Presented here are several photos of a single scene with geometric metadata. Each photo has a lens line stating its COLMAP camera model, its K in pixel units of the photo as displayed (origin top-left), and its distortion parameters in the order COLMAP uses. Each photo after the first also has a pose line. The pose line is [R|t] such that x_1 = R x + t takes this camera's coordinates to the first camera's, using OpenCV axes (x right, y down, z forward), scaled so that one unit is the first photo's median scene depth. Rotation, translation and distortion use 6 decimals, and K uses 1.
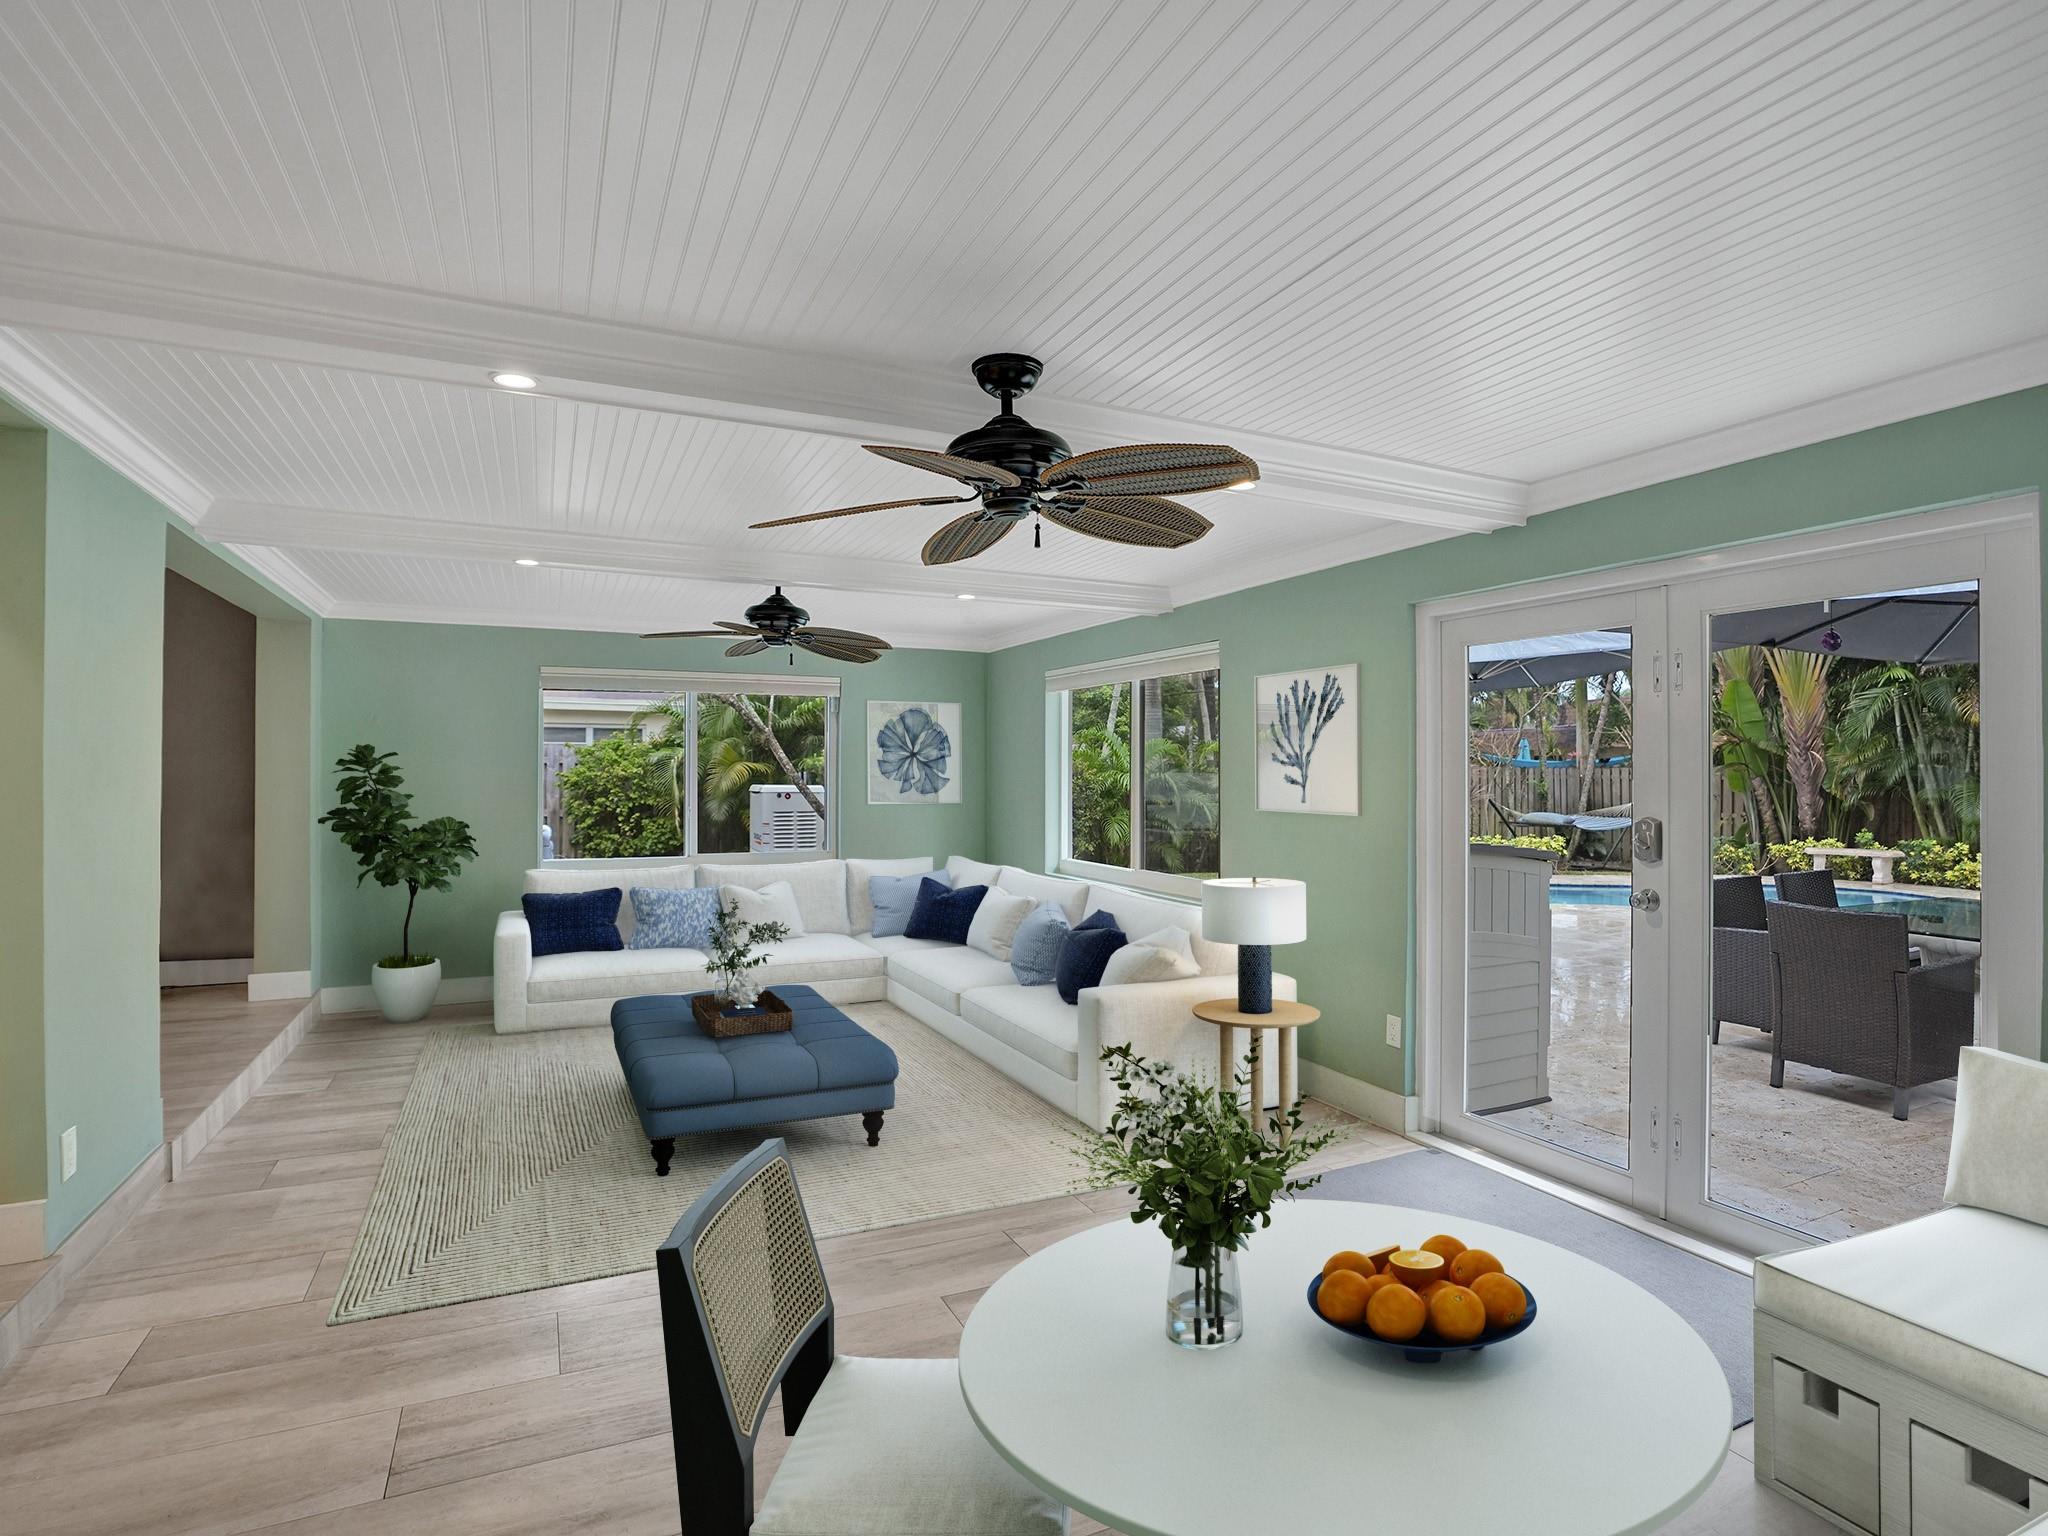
lens RADIAL K [[1035.8, 0, 1024.0], [0, 1035.8, 768.0], [0, 0, 1]] dist [-0.075887, 0.032554]
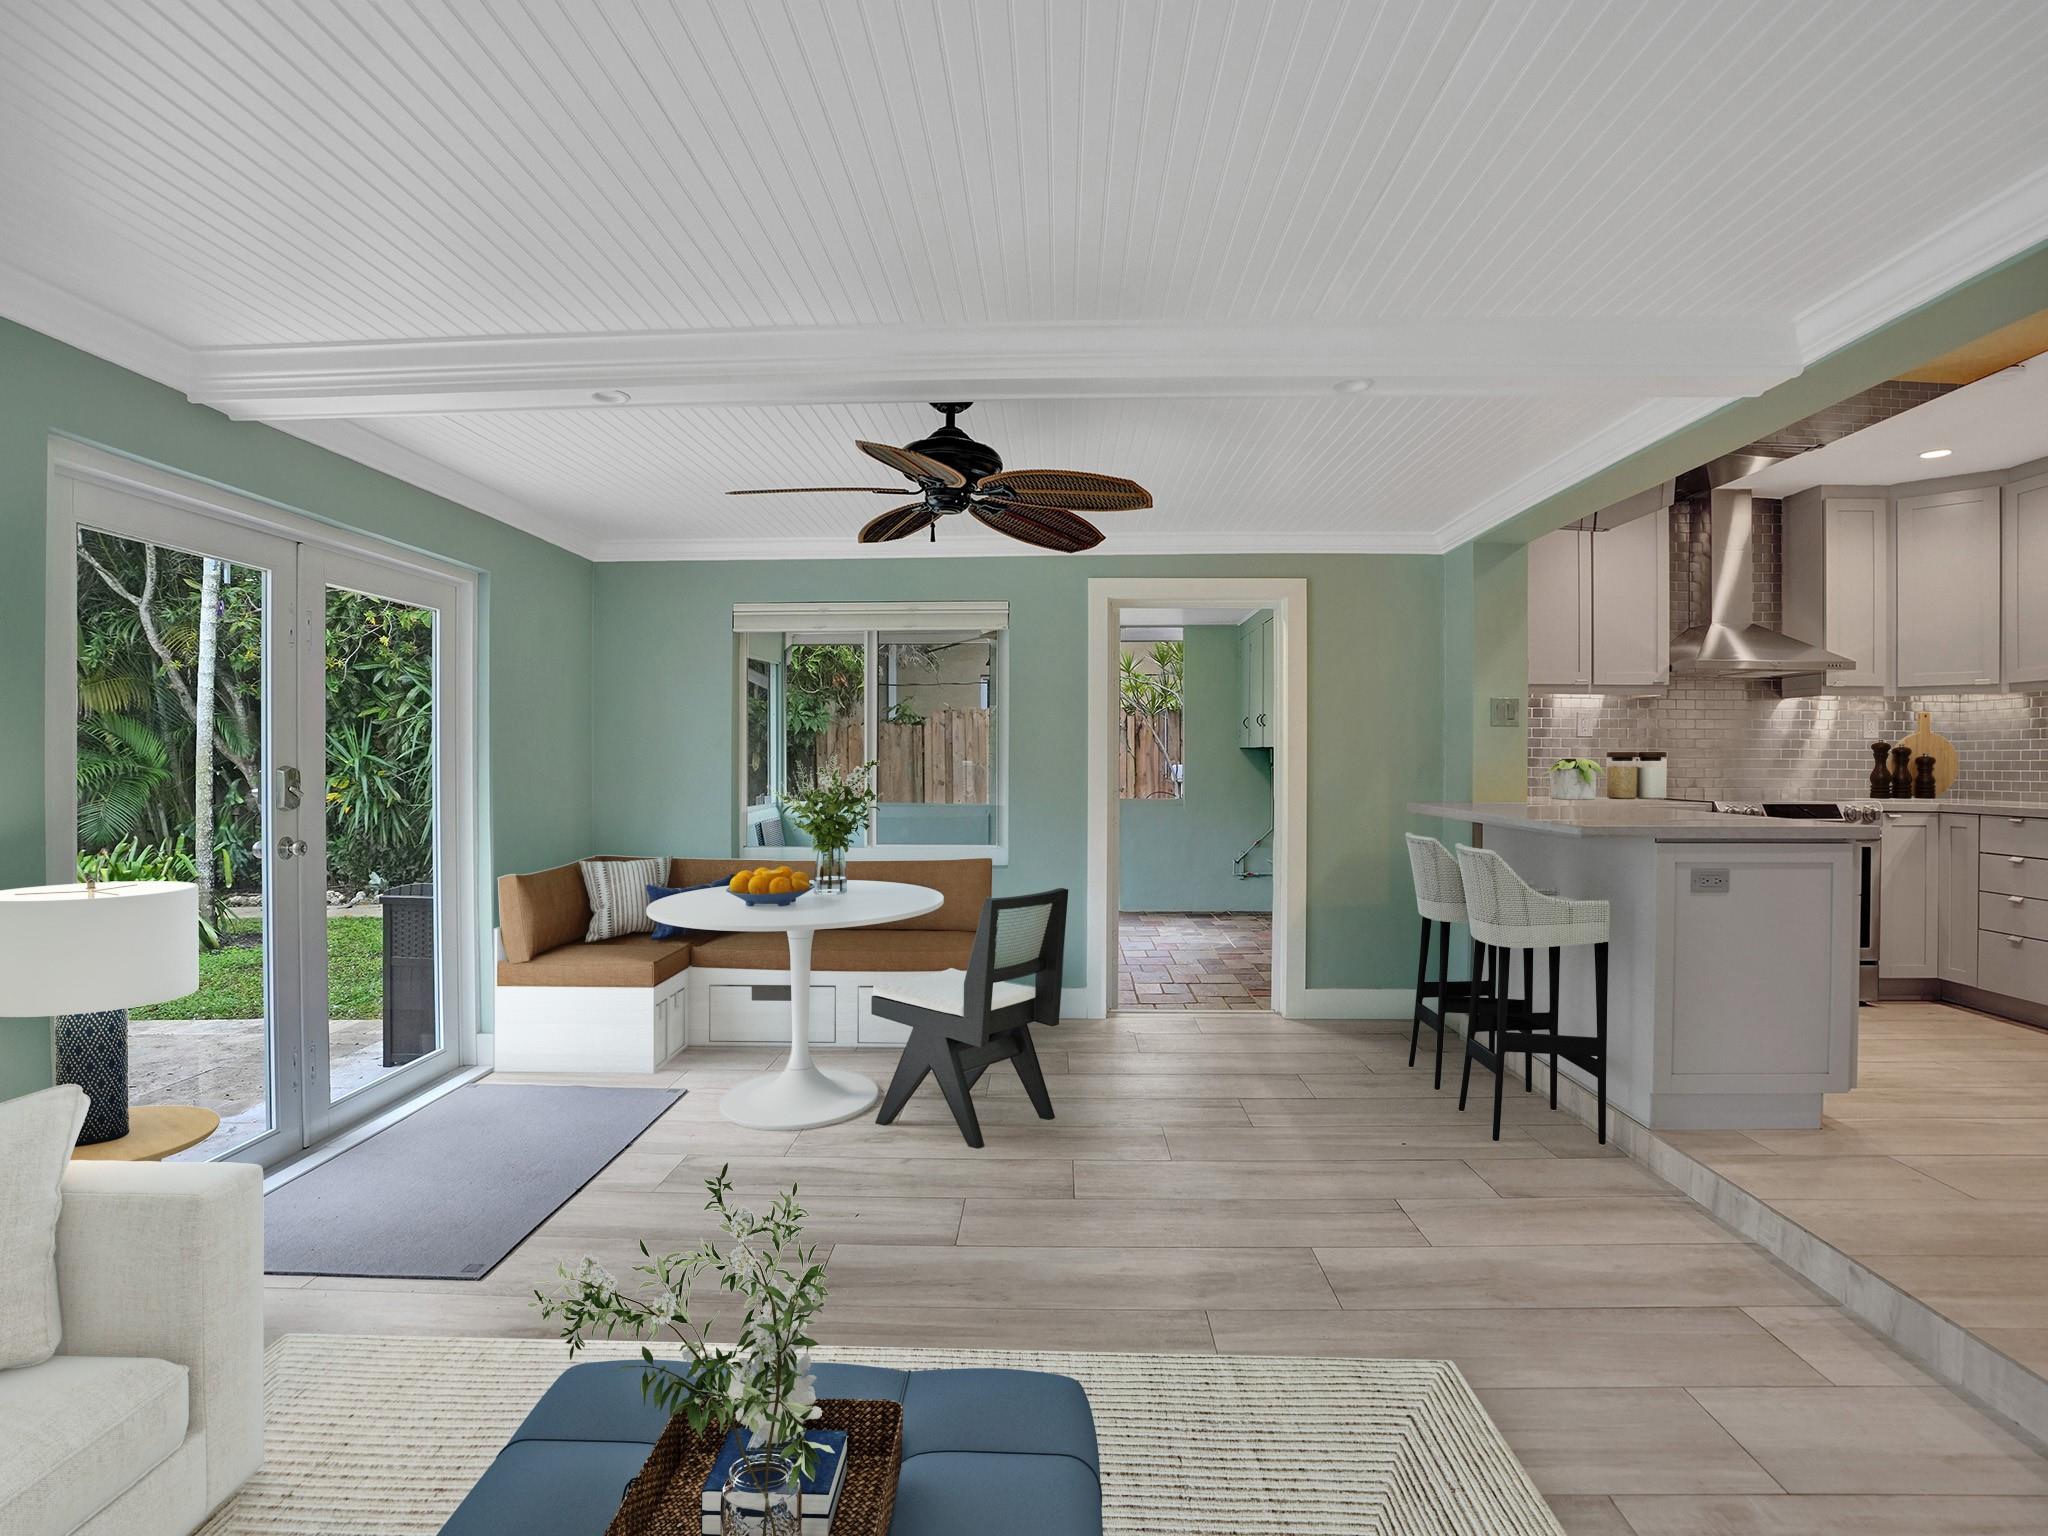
lens RADIAL K [[1079.7, 0, 1078.8], [0, 1079.7, 770.1], [0, 0, 1]] dist [-0.085334, 0.035324]
pose [[-0.914425, -0.005385, 0.404719, -0.614184], [-0.003453, 0.999979, 0.005502, 0.052114], [-0.404740, 0.003634, -0.914424, 1.915942]]
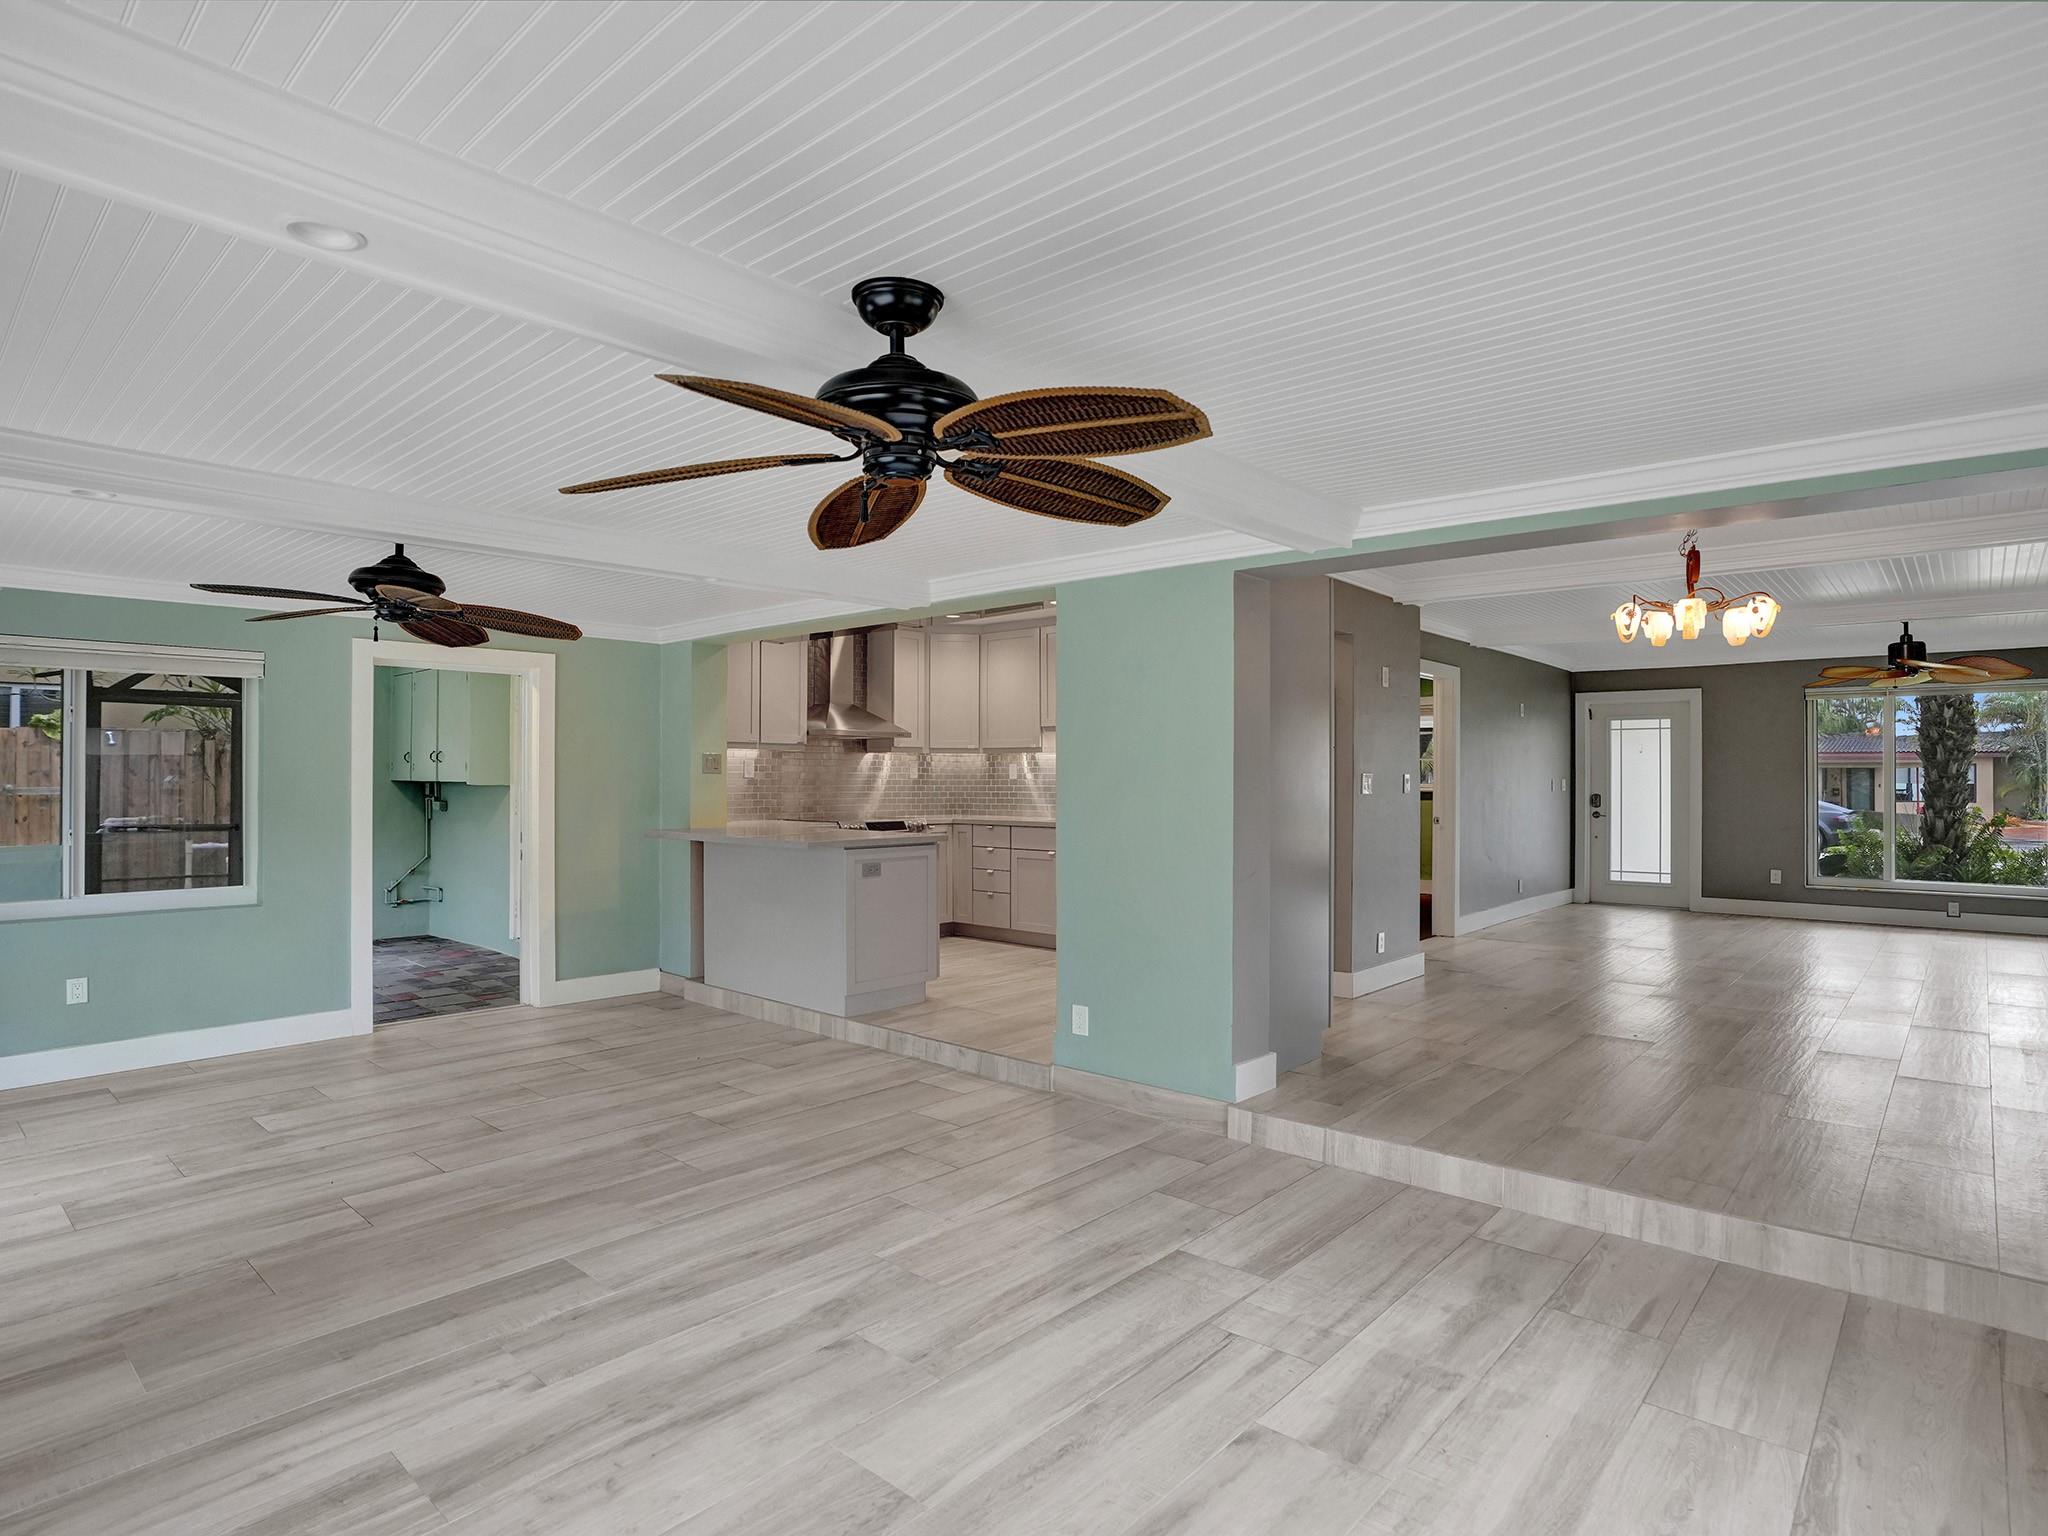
lens RADIAL K [[1120.8, 0, 1024.0], [0, 1120.8, 768.0], [0, 0, 1]] dist [0.002225, 0.000903]
pose [[-0.920184, -0.004228, -0.391463, -0.178414], [-0.000307, 0.999949, -0.010078, -0.000339], [0.391486, -0.009153, -0.920139, 2.740019]]
